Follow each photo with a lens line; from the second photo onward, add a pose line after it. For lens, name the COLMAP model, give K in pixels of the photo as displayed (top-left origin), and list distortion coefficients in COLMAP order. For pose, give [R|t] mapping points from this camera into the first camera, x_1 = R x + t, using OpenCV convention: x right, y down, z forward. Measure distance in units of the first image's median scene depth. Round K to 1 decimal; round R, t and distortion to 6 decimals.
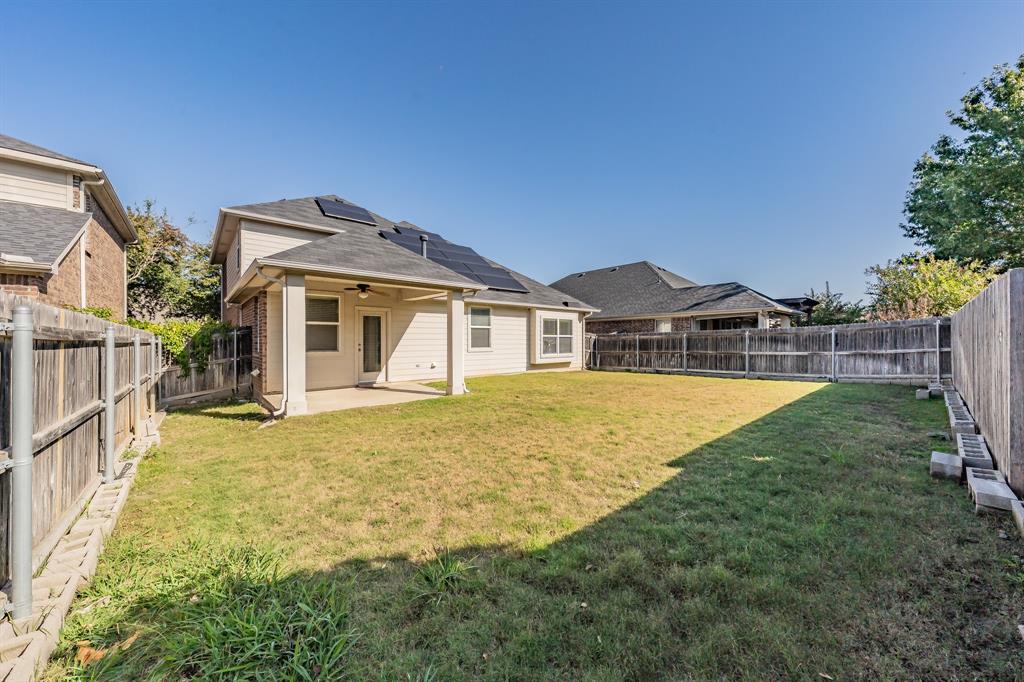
lens RADIAL K [[356.9, 0, 521.3], [0, 356.9, 340.1], [0, 0, 1]] dist [0.002689, -0.000026]
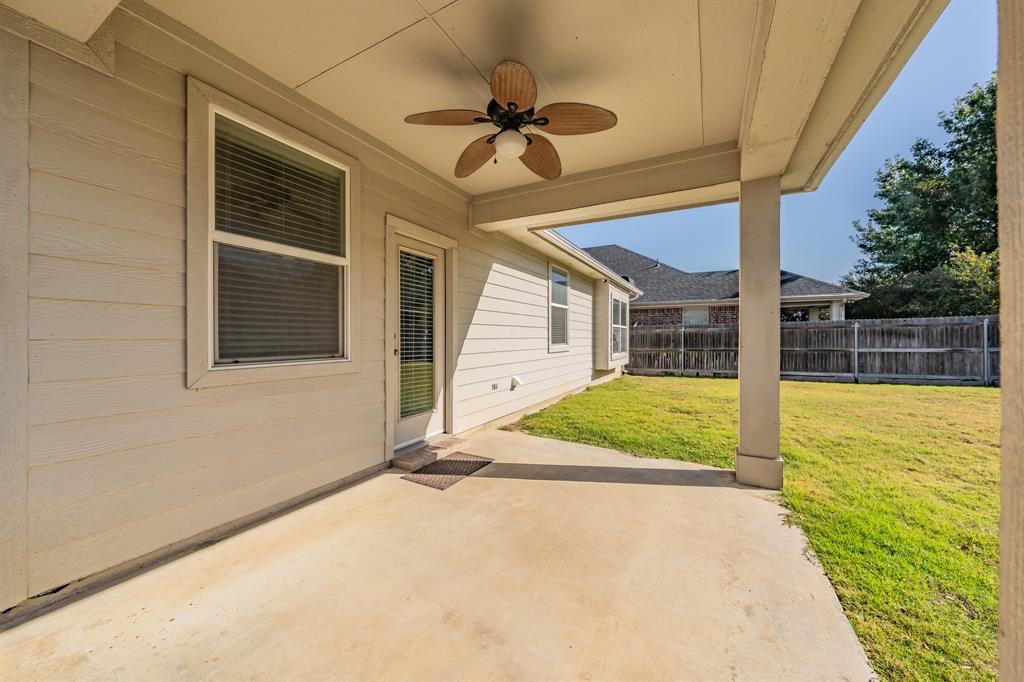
lens RADIAL K [[356.9, 0, 507.3], [0, 356.9, 341.4], [0, 0, 1]] dist [0.002689, -0.000026]
pose [[0.941527, 0.000142, 0.336937, -0.379849], [-0.004382, 0.999920, 0.011824, 0.011469], [-0.336908, -0.012609, 0.941453, 0.534561]]
